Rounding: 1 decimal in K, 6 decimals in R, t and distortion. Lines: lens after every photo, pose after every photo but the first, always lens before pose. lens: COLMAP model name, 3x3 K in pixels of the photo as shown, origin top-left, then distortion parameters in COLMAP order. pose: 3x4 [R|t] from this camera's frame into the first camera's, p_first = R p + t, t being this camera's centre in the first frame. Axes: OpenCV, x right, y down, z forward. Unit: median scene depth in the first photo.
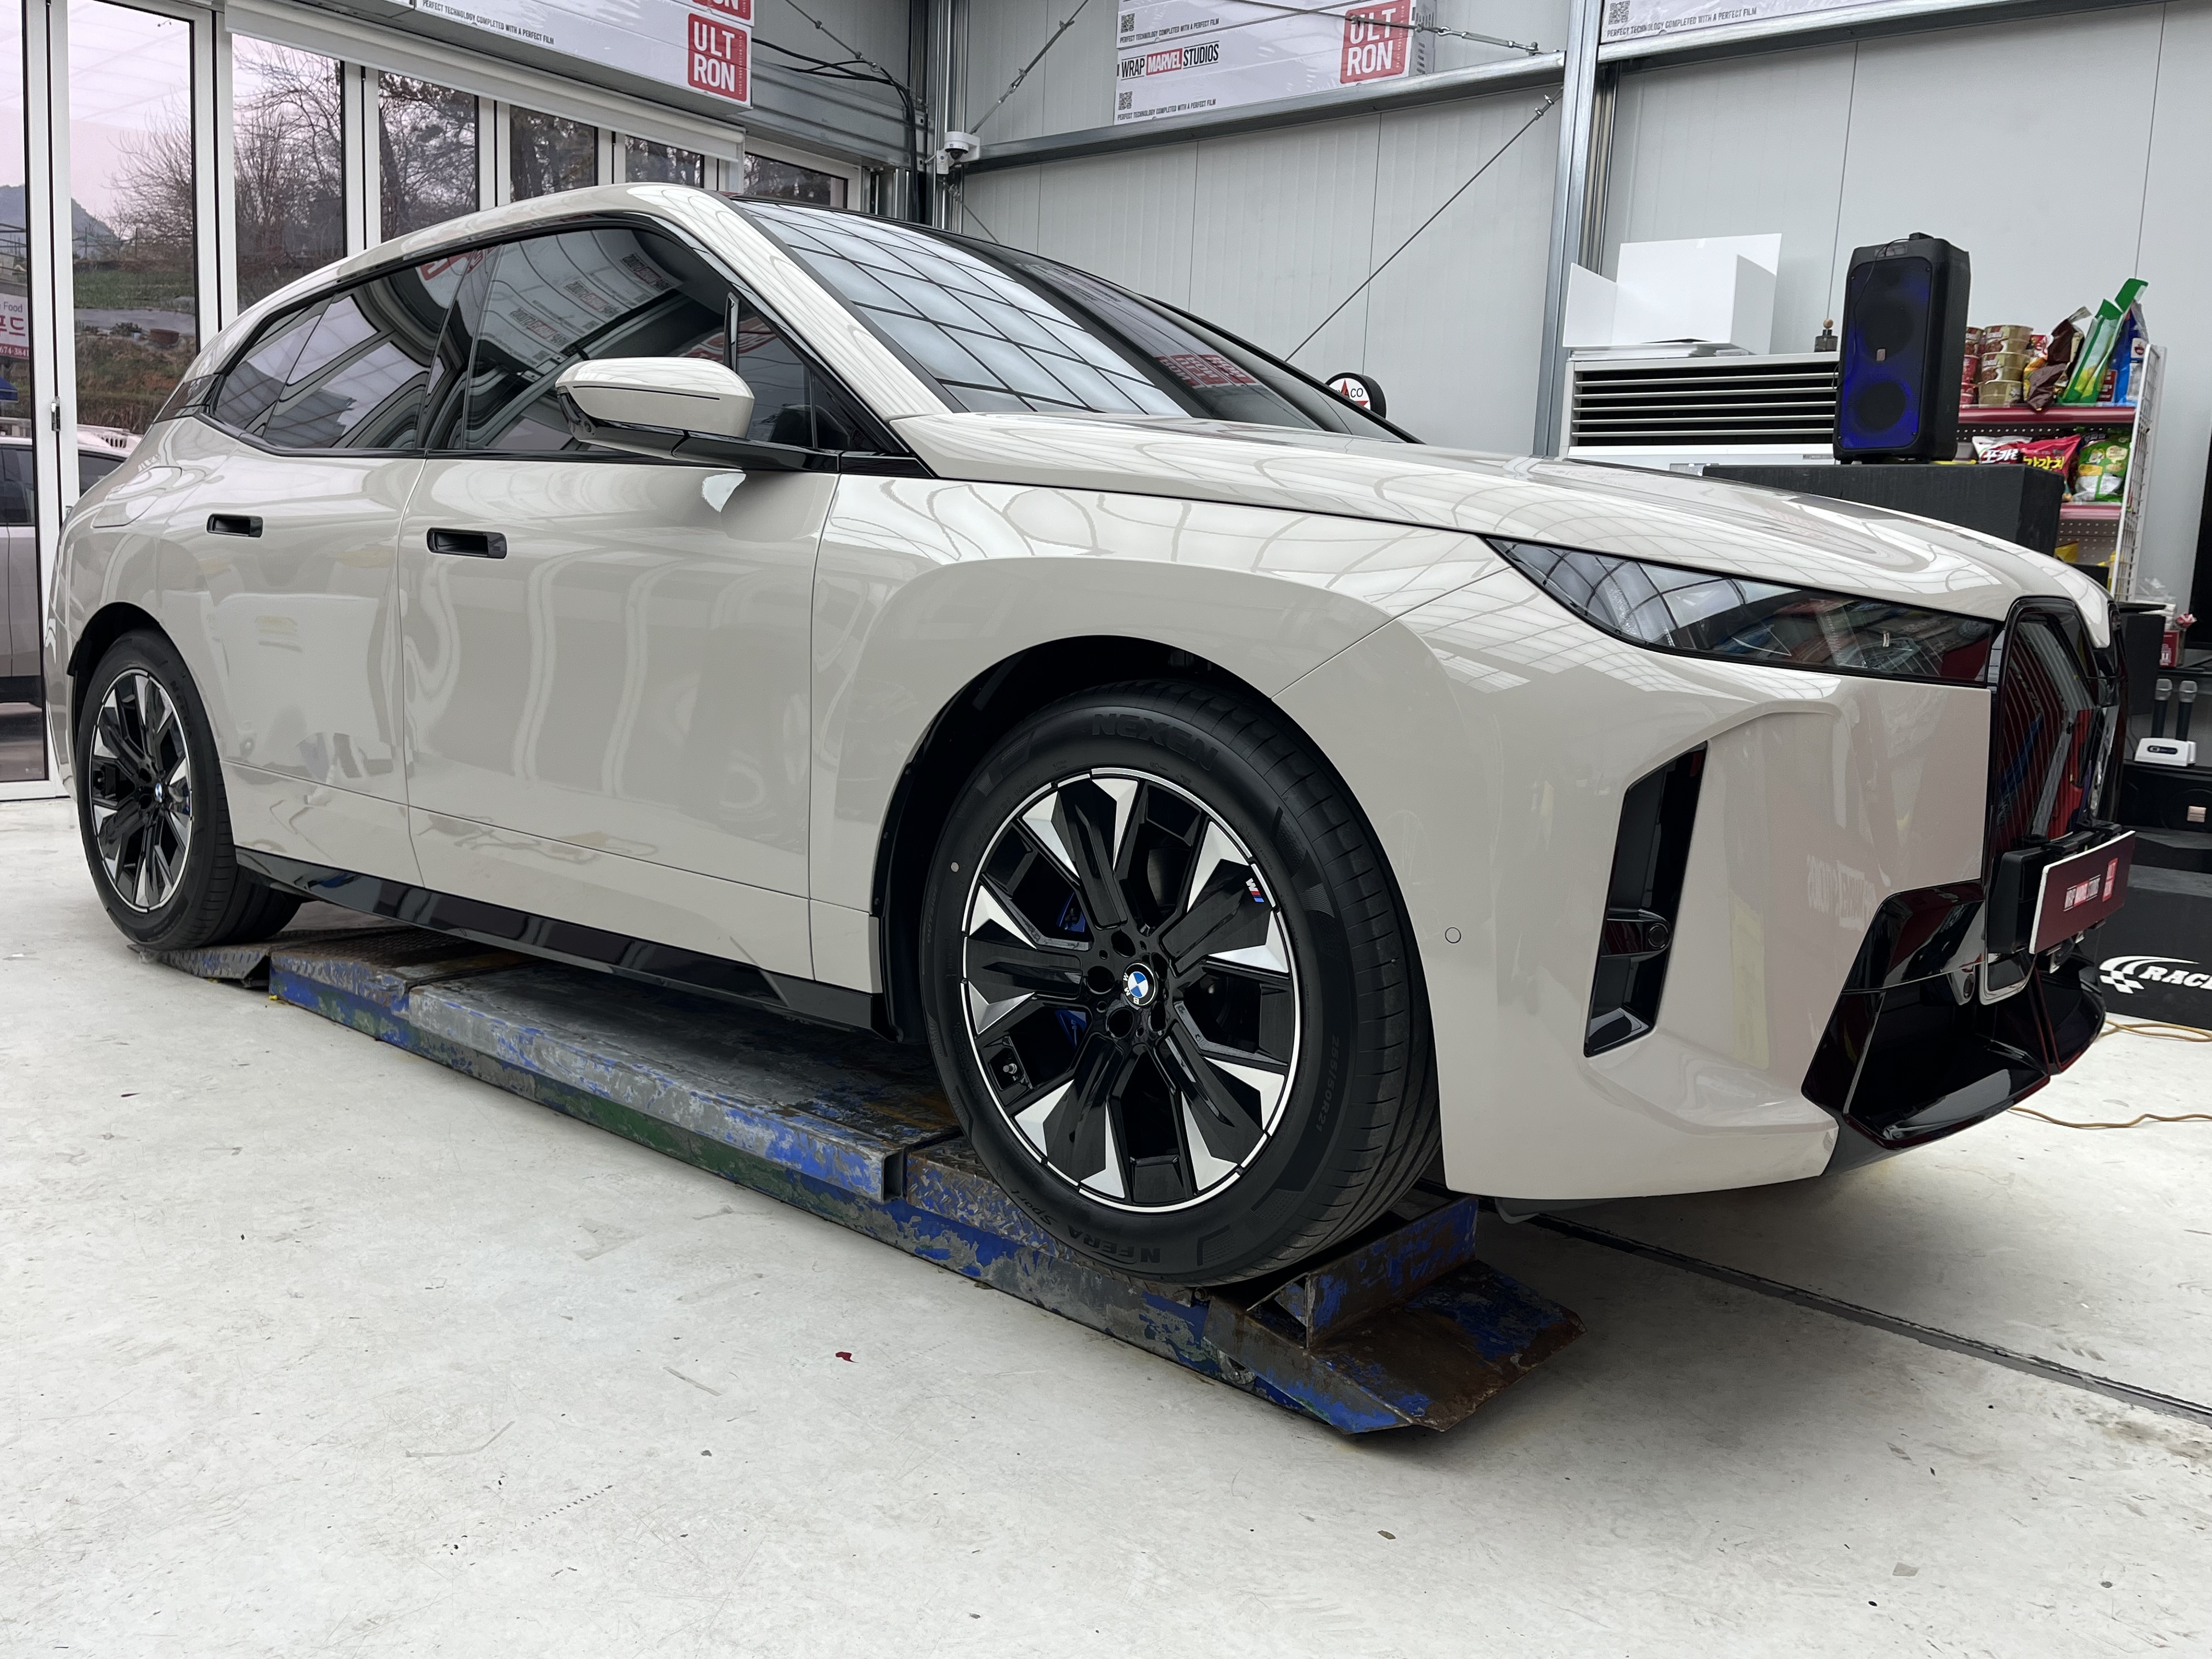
lens RADIAL K [[1778.3, 0, 1106.0], [0, 1778.3, 829.5], [0, 0, 1]] dist [0.022395, -0.001583]
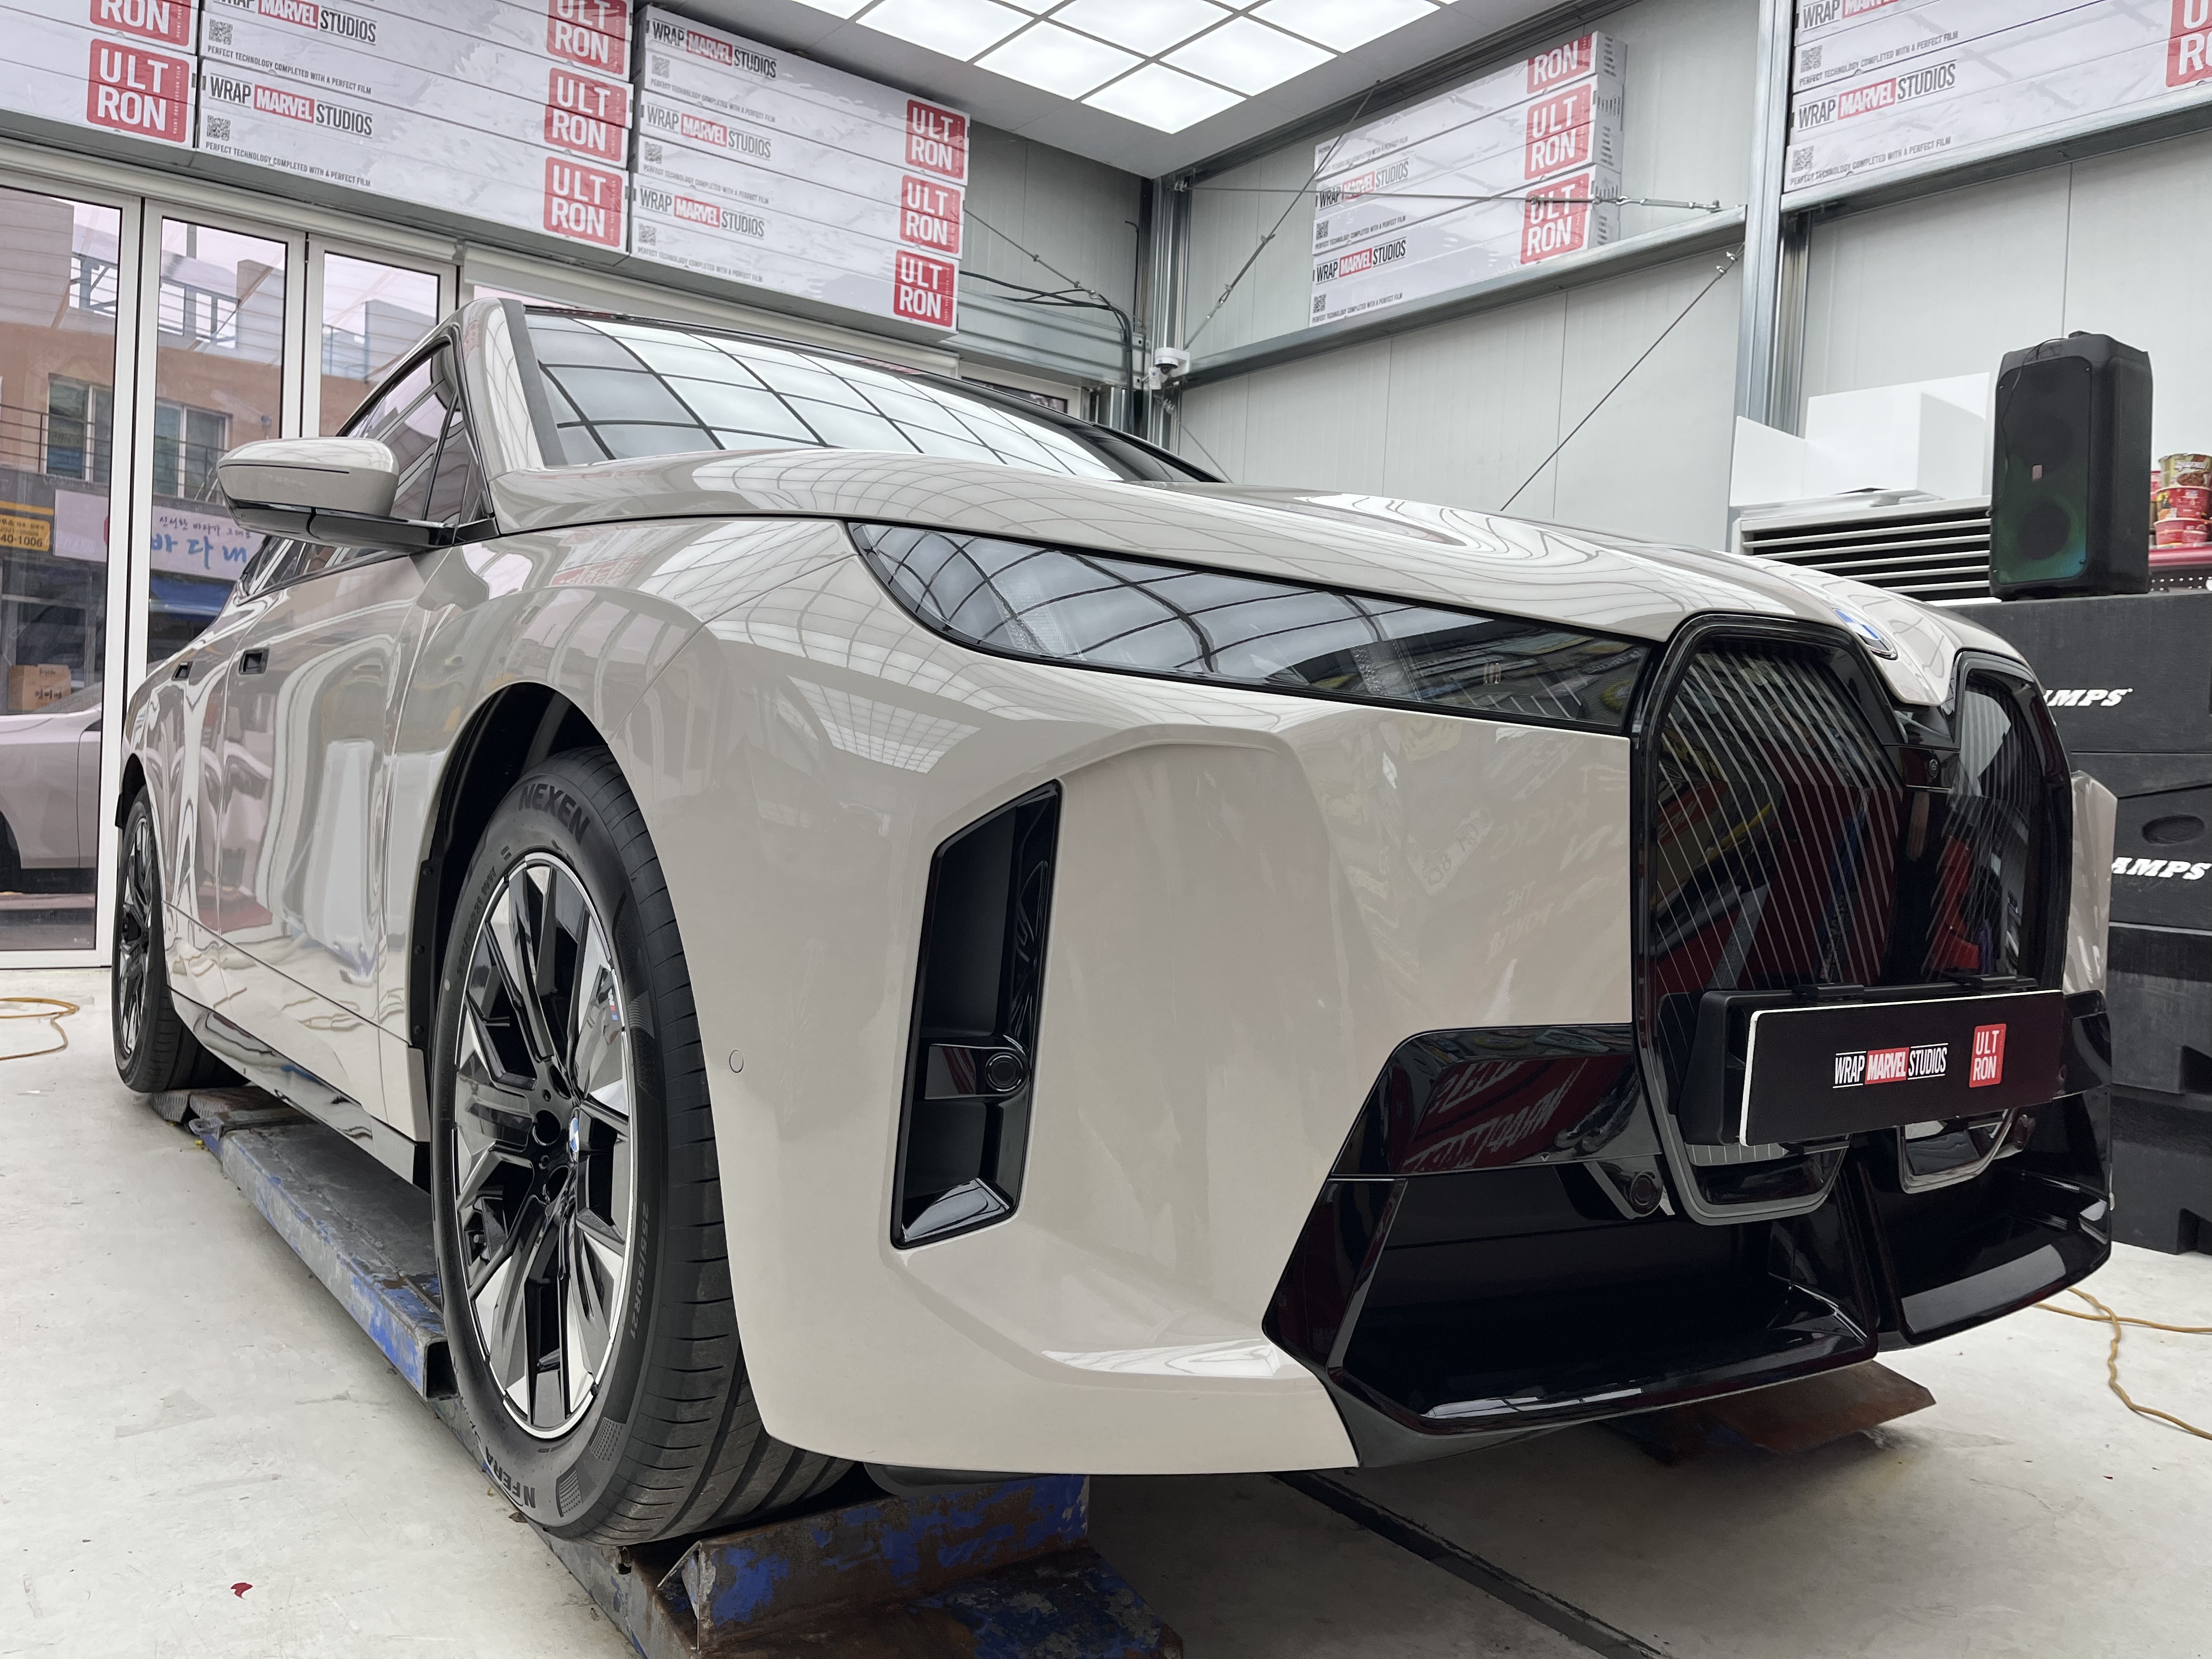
lens RADIAL K [[1683.8, 0, 1106.0], [0, 1683.8, 829.5], [0, 0, 1]] dist [0.057434, -0.081376]
pose [[0.971164, 0.005781, -0.238344, 0.136088], [-0.037390, 0.991029, -0.128314, 0.013411], [0.235464, 0.133525, 0.962667, 0.102714]]
